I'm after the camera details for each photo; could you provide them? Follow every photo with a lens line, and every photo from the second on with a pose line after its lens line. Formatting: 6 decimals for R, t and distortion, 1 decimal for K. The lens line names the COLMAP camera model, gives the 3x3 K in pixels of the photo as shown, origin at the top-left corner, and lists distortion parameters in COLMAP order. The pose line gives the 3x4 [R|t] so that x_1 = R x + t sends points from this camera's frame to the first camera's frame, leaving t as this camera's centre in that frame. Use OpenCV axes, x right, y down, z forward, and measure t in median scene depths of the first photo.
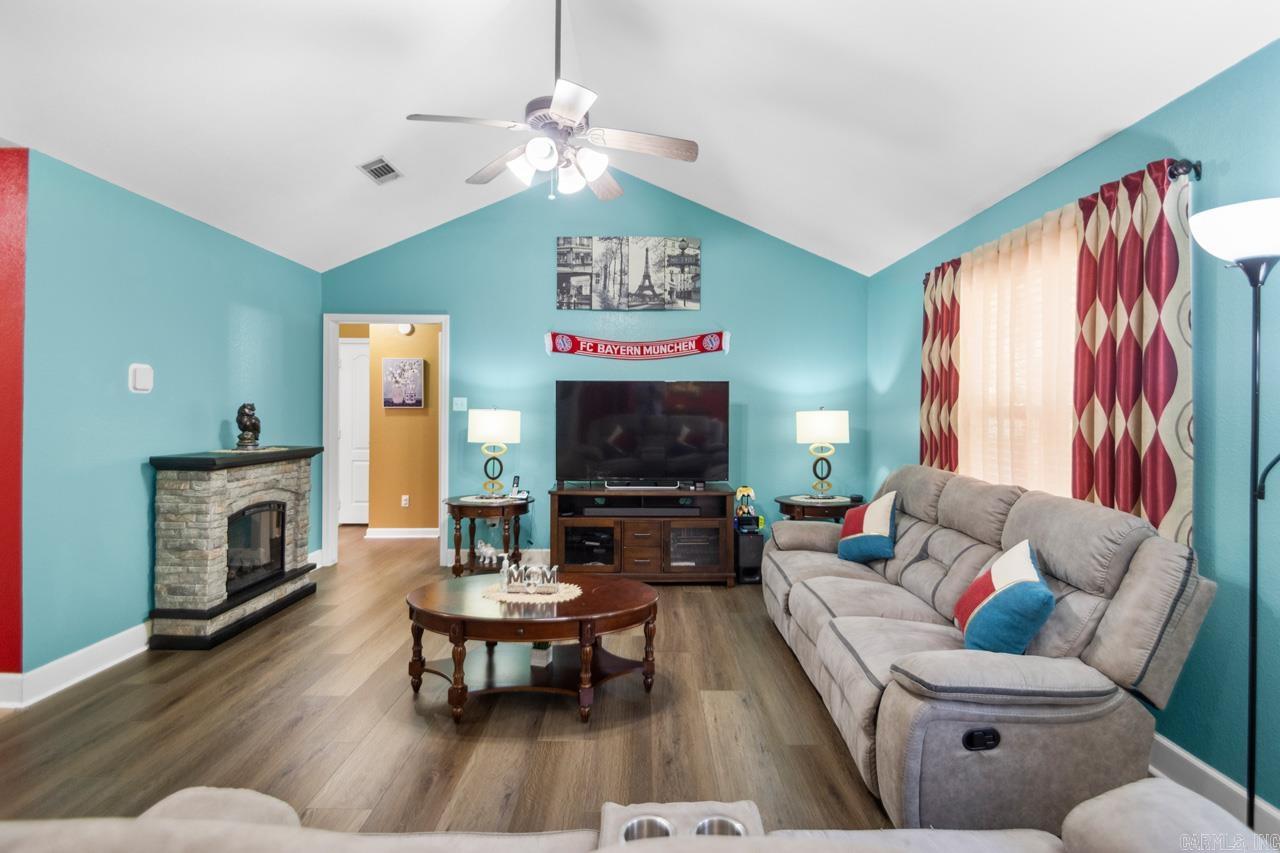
lens RADIAL K [[599.8, 0, 650.6], [0, 599.8, 416.9], [0, 0, 1]] dist [0.021133, -0.017230]
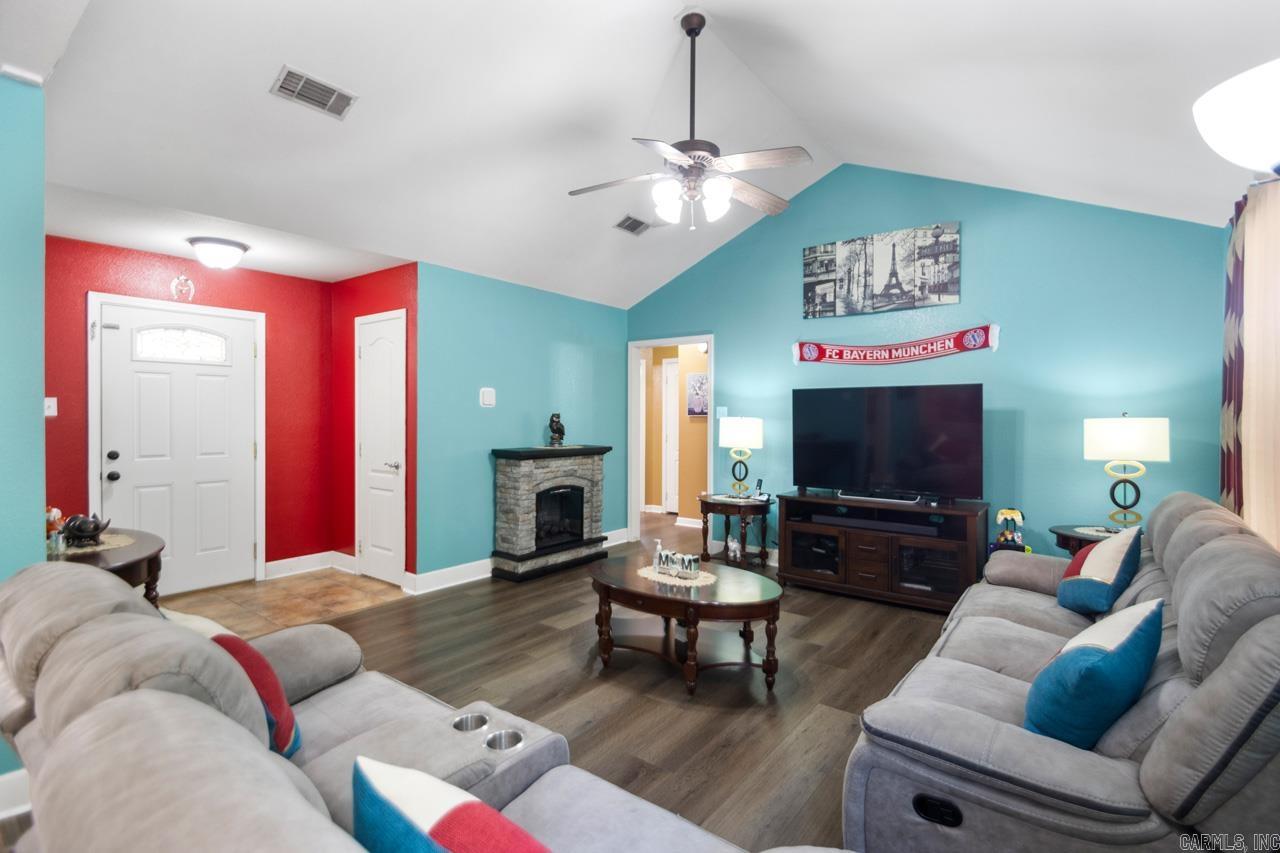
lens RADIAL K [[587.7, 0, 642.5], [0, 587.7, 429.5], [0, 0, 1]] dist [0.019916, -0.016559]
pose [[0.795614, 0.009932, -0.605722, 0.253159], [-0.005489, 0.999943, 0.009186, 0.000892], [0.605779, -0.003983, 0.795623, 0.037329]]
